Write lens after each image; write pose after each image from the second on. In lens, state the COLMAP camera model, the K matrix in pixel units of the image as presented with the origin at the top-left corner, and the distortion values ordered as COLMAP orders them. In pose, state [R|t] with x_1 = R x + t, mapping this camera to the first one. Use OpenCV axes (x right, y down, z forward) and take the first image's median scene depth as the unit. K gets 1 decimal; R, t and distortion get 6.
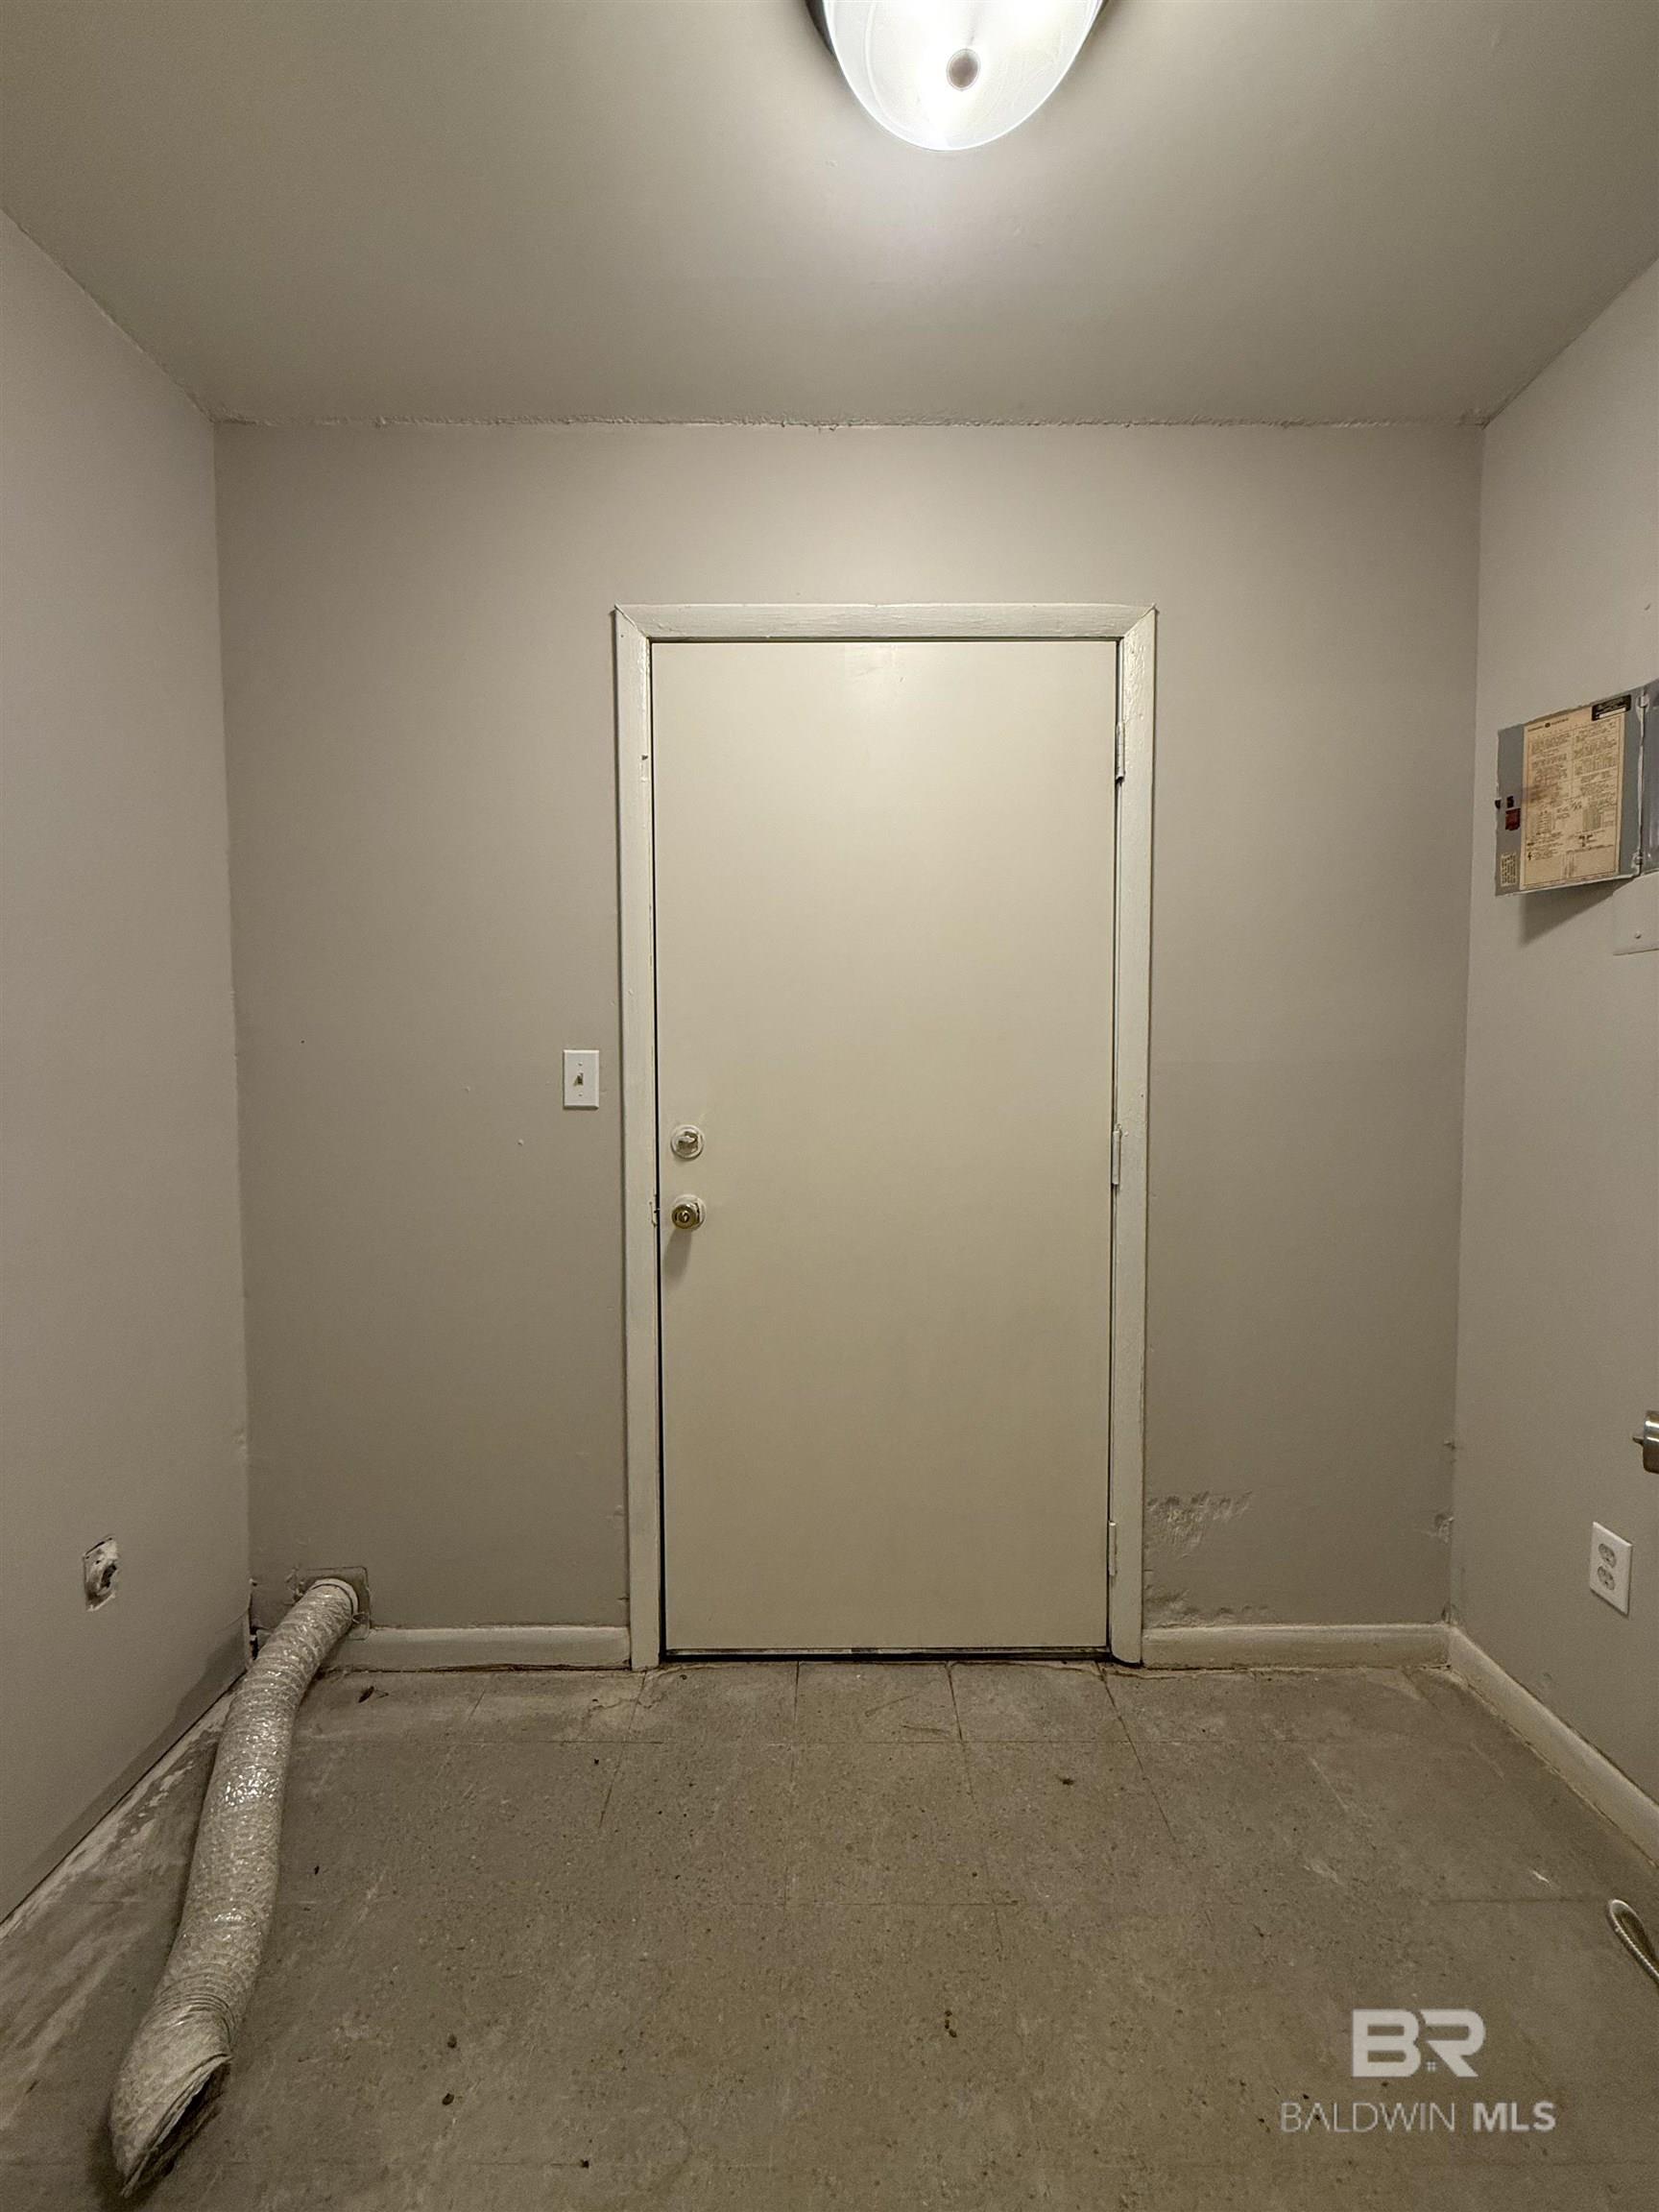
lens RADIAL K [[876.6, 0, 828.5], [0, 876.6, 1100.9], [0, 0, 1]] dist [-0.001753, 0.000210]
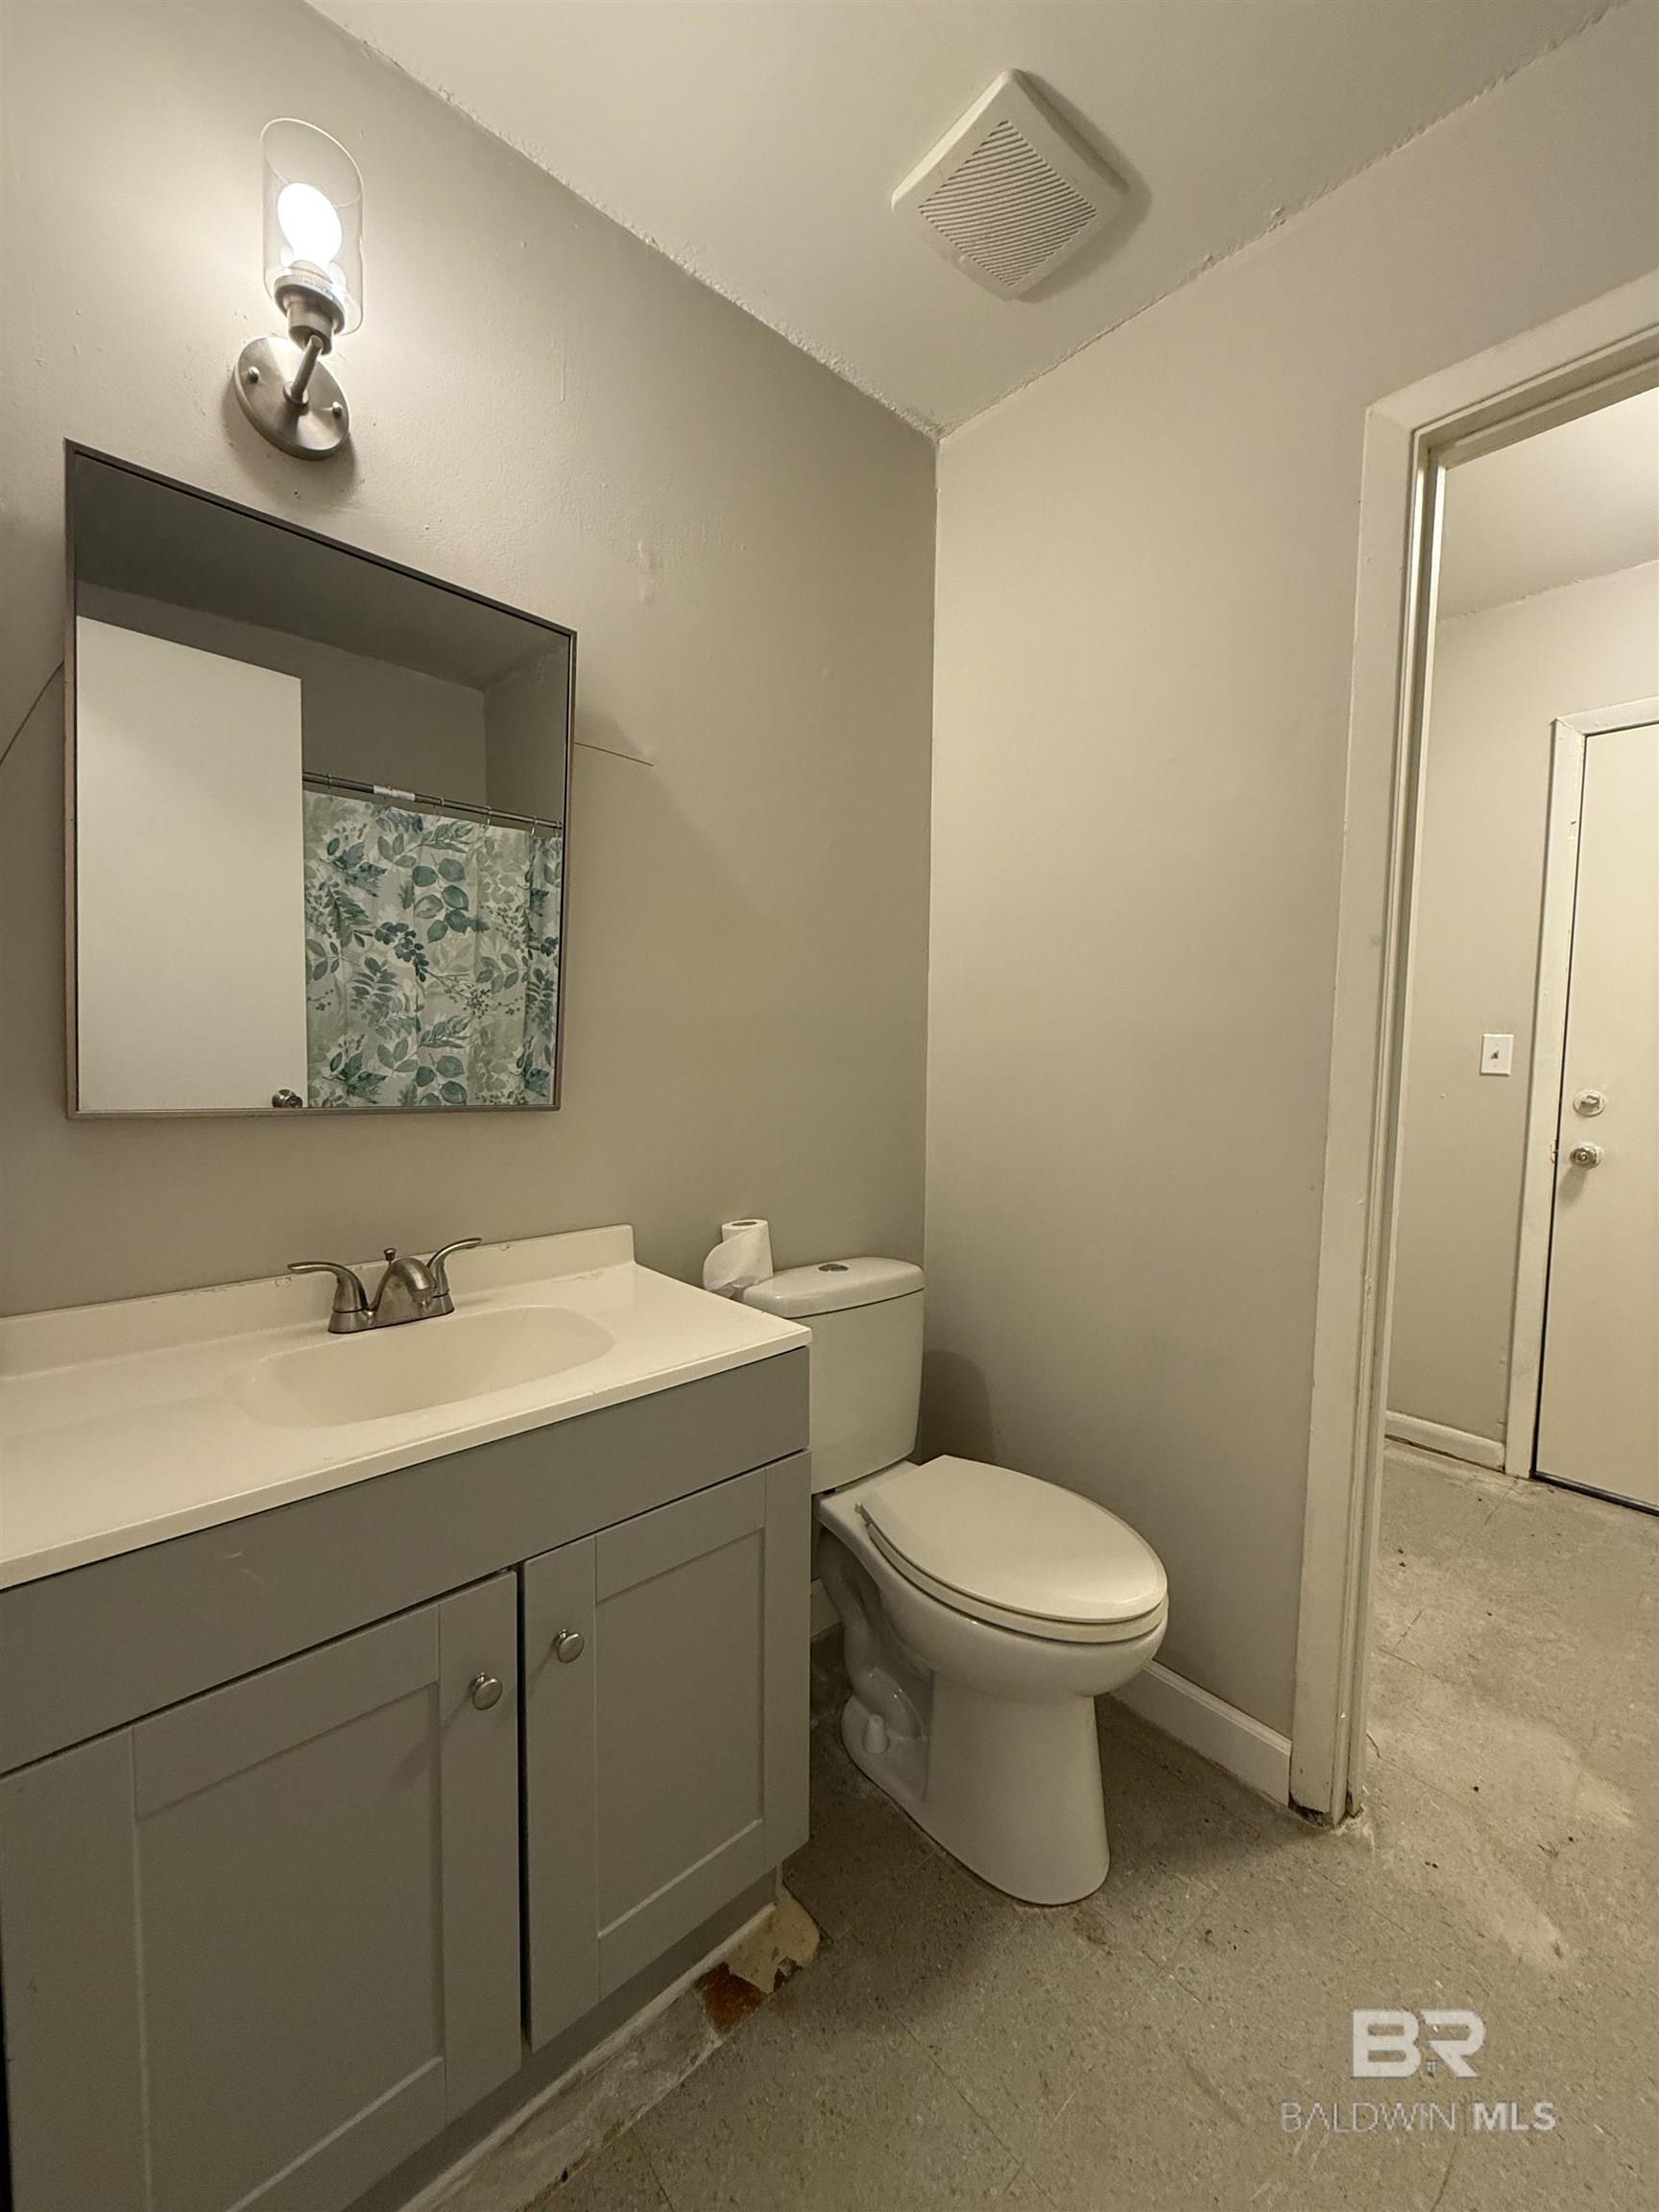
lens RADIAL K [[876.6, 0, 838.0], [0, 876.6, 1099.5], [0, 0, 1]] dist [-0.001753, 0.000210]
pose [[0.665058, 0.065381, -0.743925, 0.074327], [-0.047487, 0.997847, 0.045244, 0.035571], [0.745281, 0.005236, 0.666730, -0.781191]]
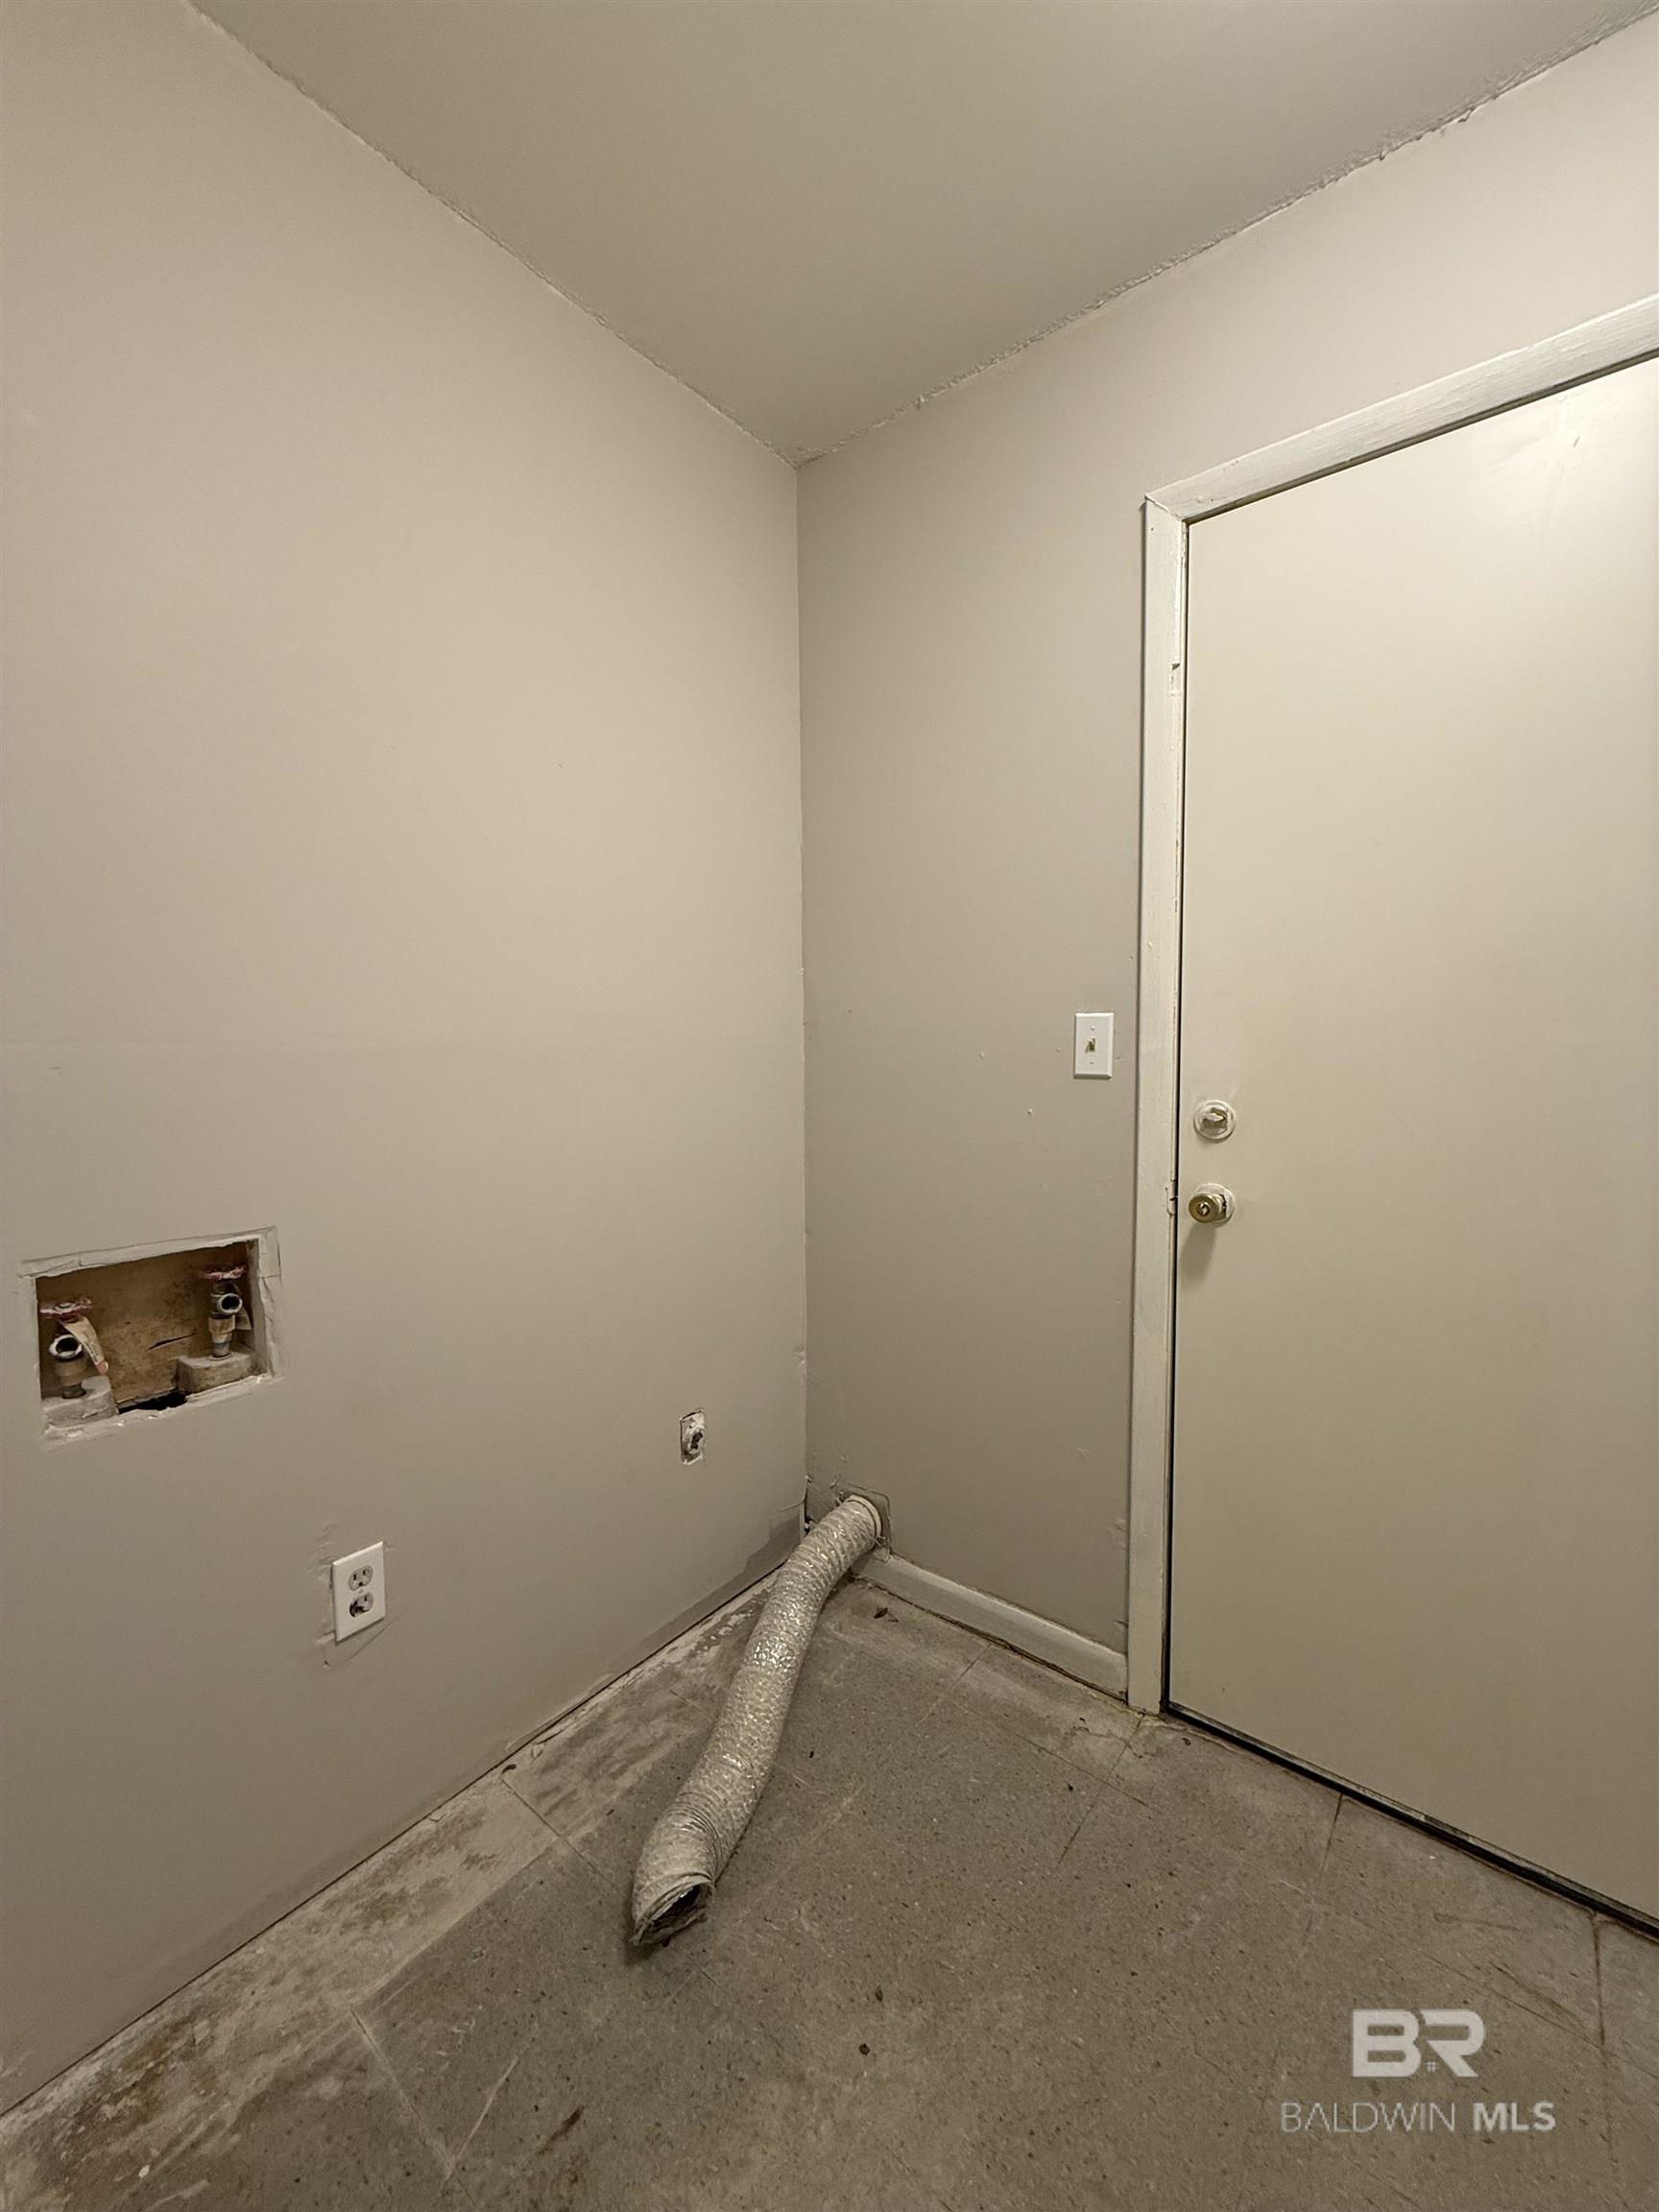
lens RADIAL K [[876.6, 0, 826.3], [0, 876.6, 1101.1], [0, 0, 1]] dist [-0.001753, 0.000210]
pose [[0.781064, 0.039268, -0.623215, 0.071770], [-0.022386, 0.999140, 0.034898, 0.007591], [0.624050, -0.013307, 0.781271, 0.119882]]
